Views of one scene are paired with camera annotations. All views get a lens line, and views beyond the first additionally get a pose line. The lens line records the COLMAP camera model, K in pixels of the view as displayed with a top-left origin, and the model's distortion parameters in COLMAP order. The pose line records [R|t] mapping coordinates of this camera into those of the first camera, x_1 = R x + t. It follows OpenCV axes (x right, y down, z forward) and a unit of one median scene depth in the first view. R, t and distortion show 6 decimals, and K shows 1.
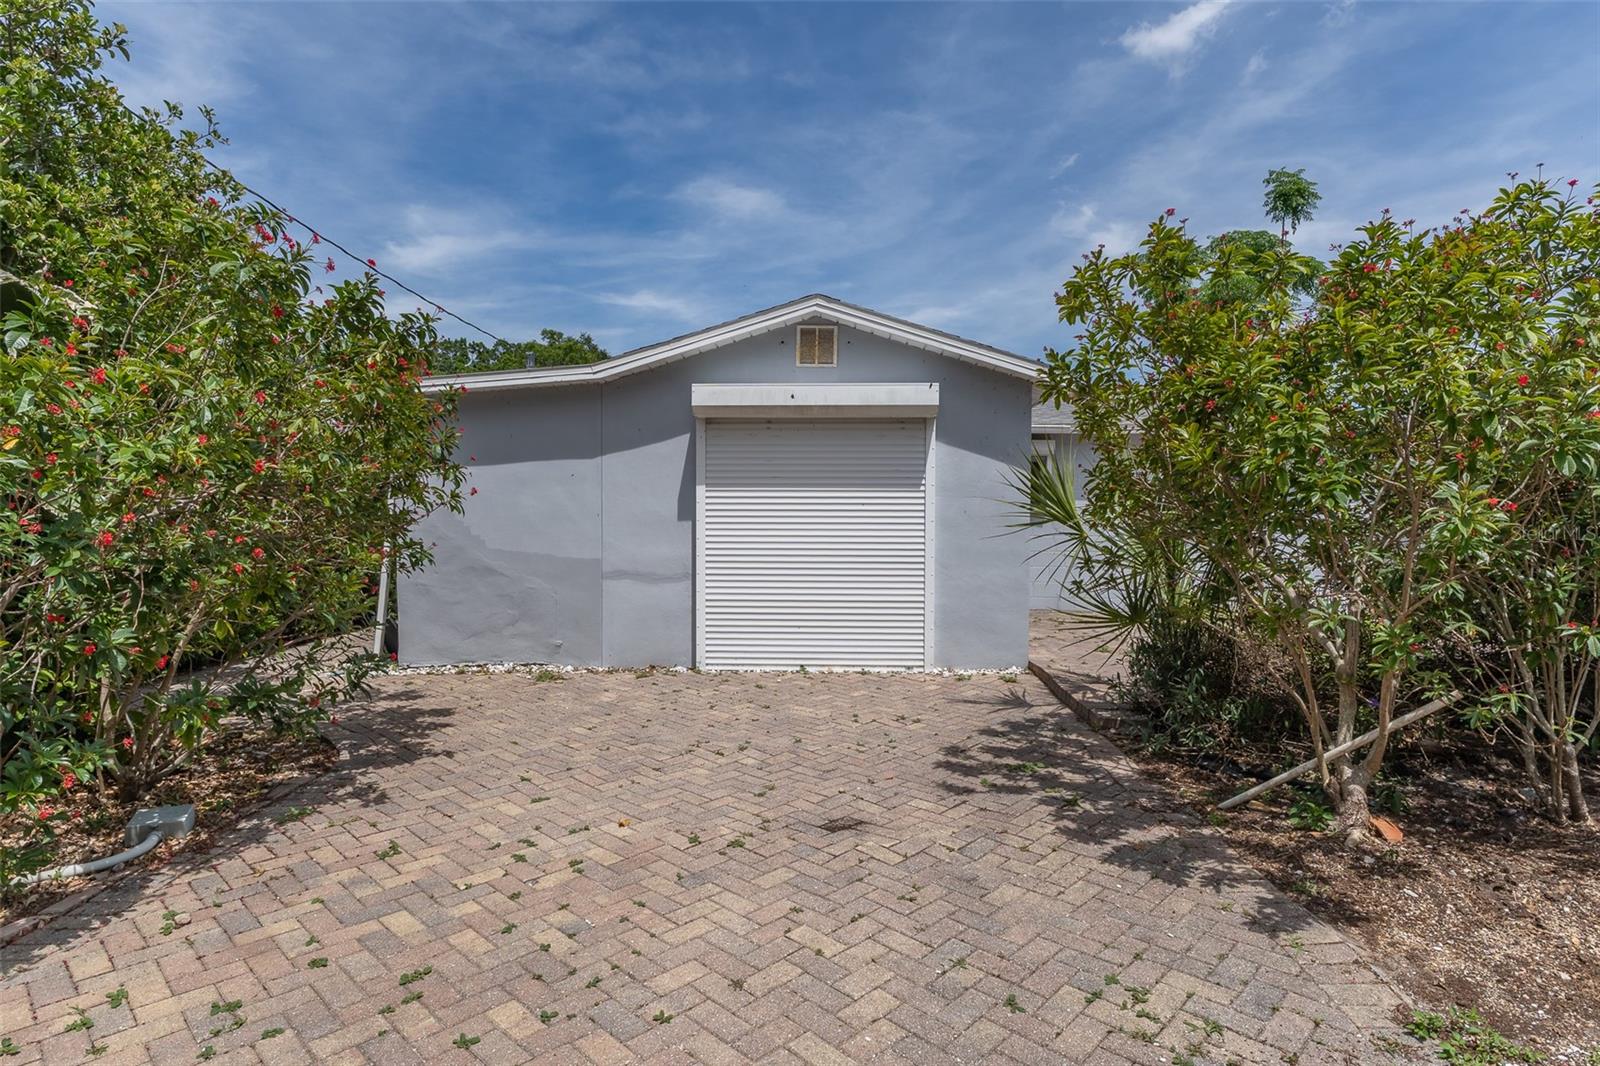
lens RADIAL K [[837.2, 0, 795.8], [0, 837.2, 537.4], [0, 0, 1]] dist [-0.001579, -0.000641]
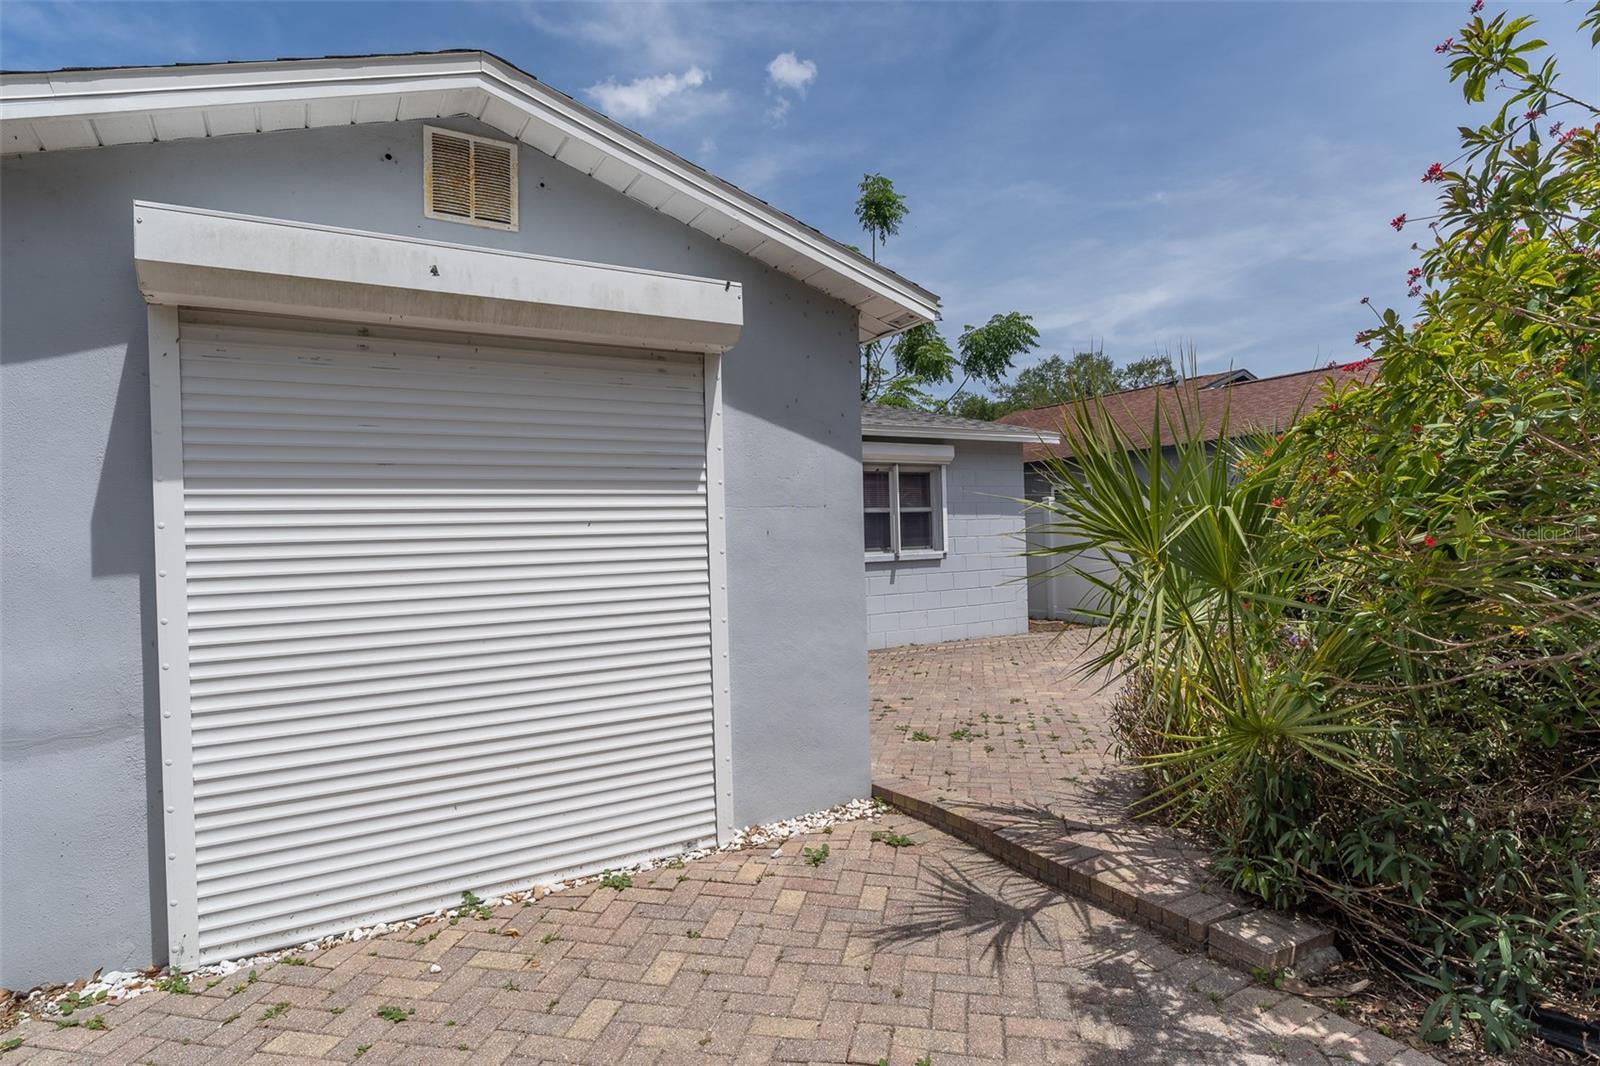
lens RADIAL K [[837.2, 0, 795.8], [0, 837.2, 537.4], [0, 0, 1]] dist [-0.001579, -0.000641]
pose [[0.863187, -0.026339, 0.504198, -0.059386], [0.029447, 0.999565, 0.001803, -0.028556], [-0.504026, 0.013291, 0.863586, 0.526311]]
